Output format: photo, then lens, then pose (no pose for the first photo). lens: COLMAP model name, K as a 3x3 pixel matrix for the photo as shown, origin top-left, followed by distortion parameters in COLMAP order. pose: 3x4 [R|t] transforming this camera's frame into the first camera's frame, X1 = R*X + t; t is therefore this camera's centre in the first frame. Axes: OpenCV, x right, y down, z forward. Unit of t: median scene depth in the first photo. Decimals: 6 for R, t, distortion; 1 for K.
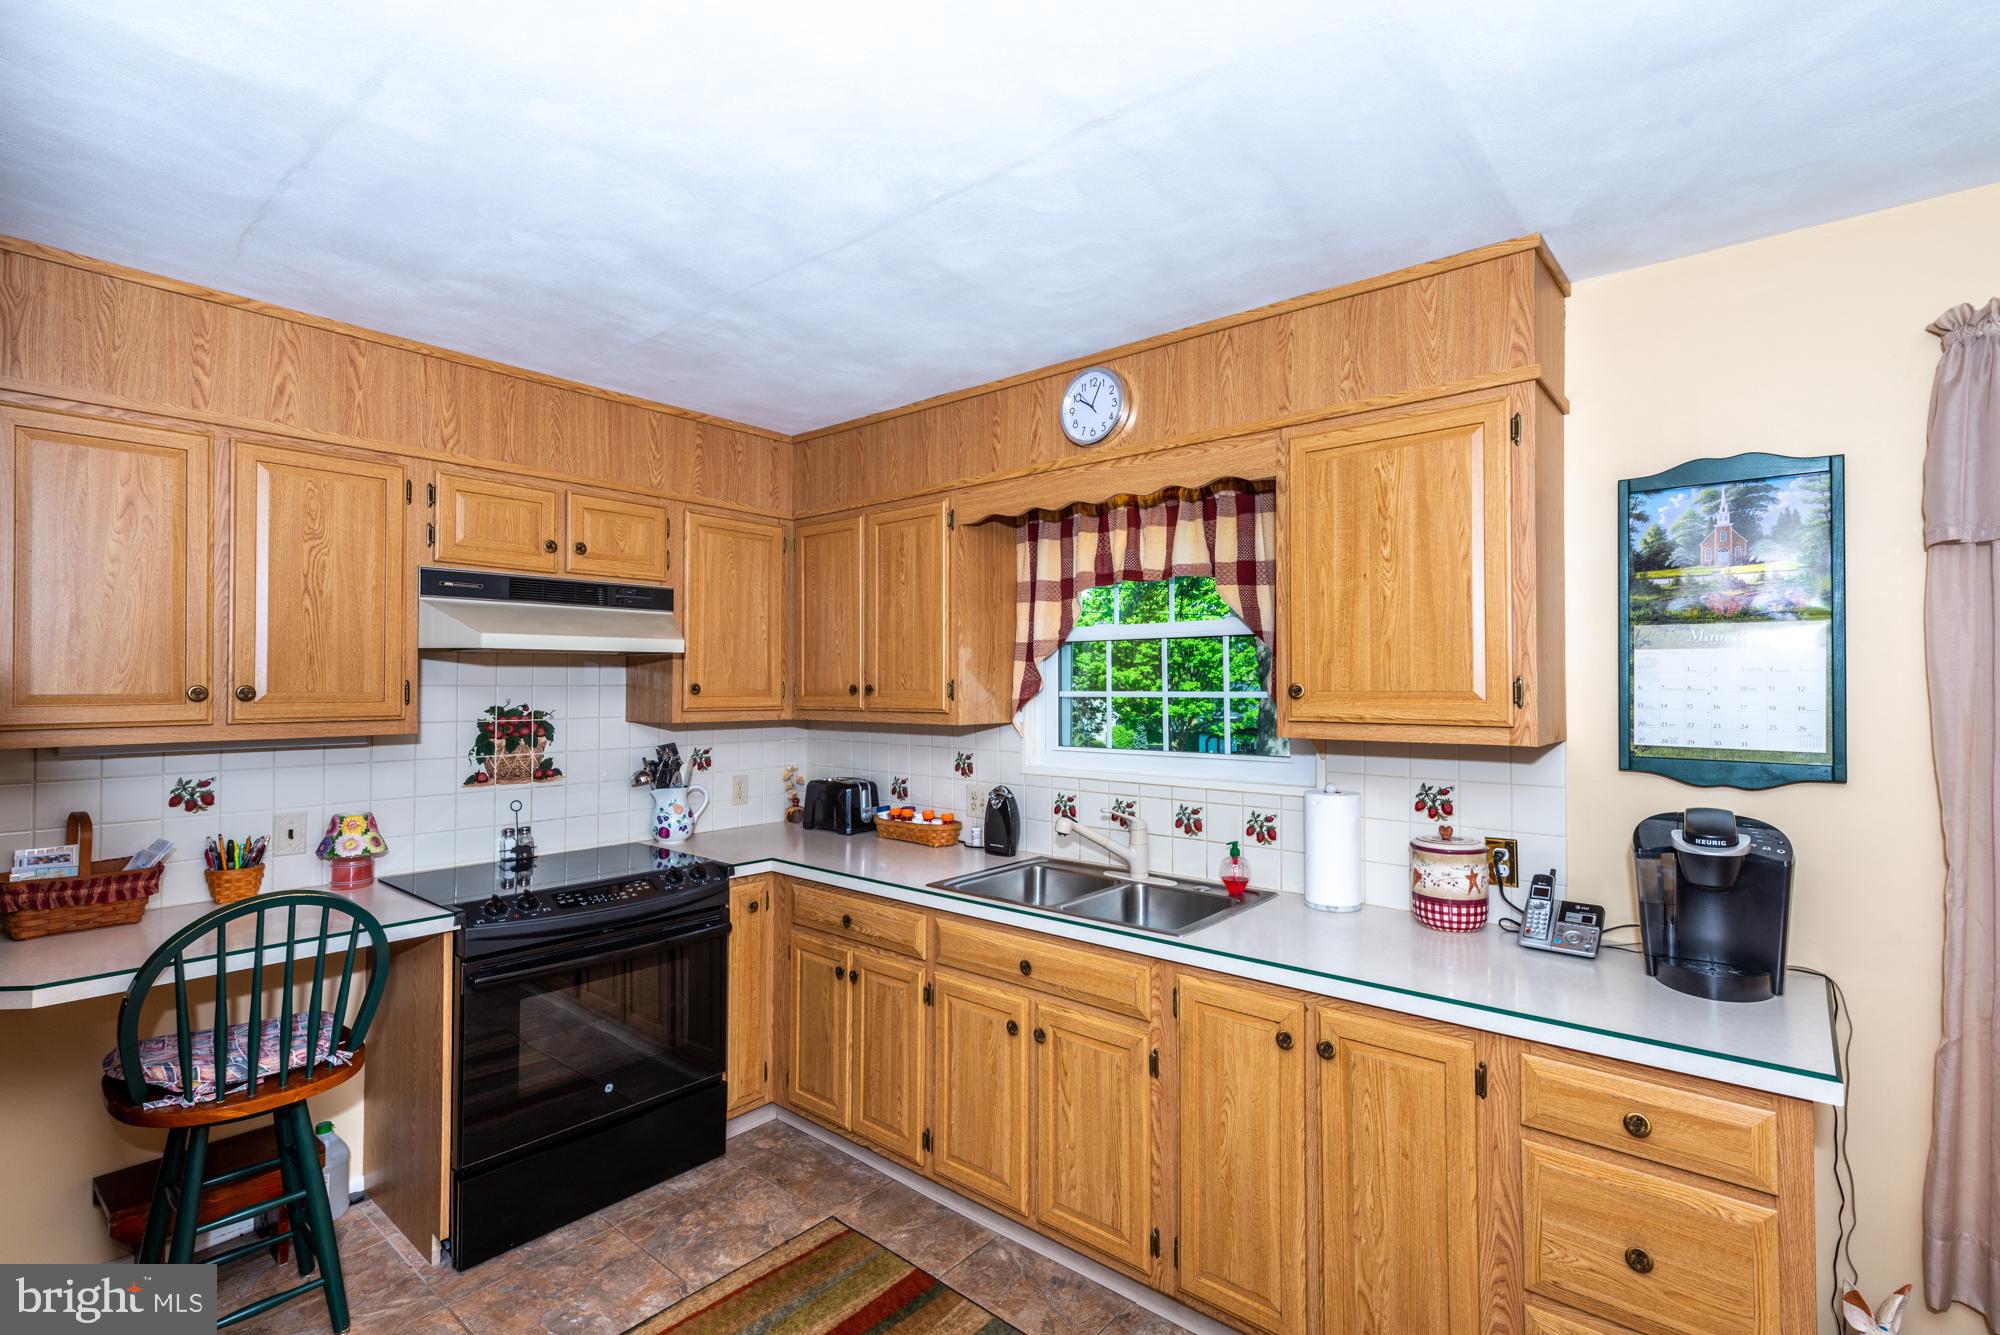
lens RADIAL K [[929.4, 0, 1006.1], [0, 929.4, 662.6], [0, 0, 1]] dist [0.027804, -0.000076]
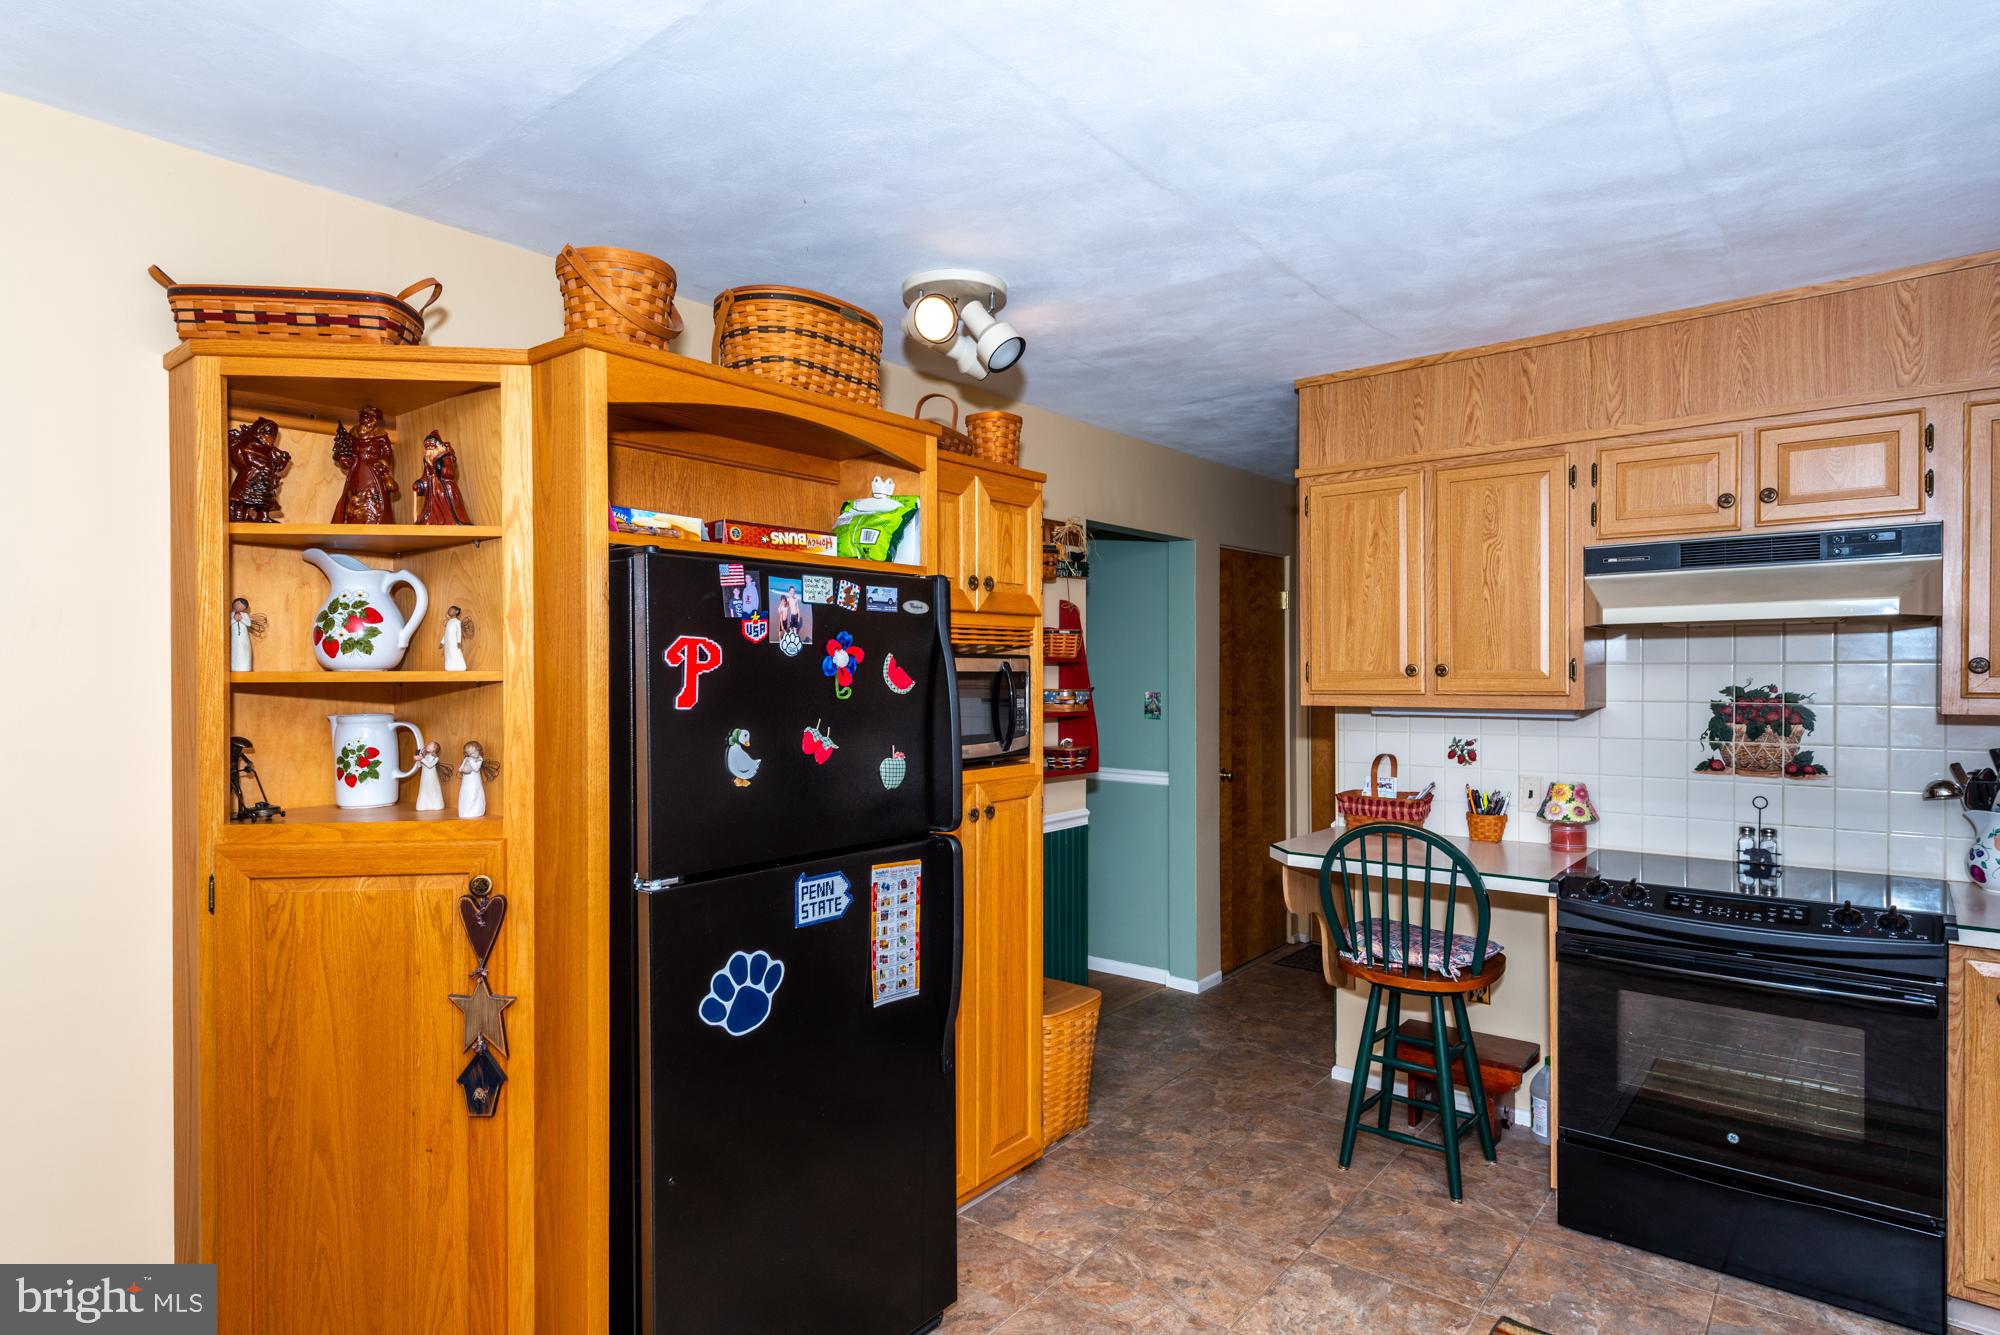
lens RADIAL K [[1069.4, 0, 994.2], [0, 1069.4, 663.1], [0, 0, 1]] dist [0.003147, -0.002648]
pose [[0.021763, -0.009774, -0.999715, 0.525632], [0.027294, 0.999585, -0.009178, 0.017155], [0.999391, -0.027086, 0.022021, 0.328555]]
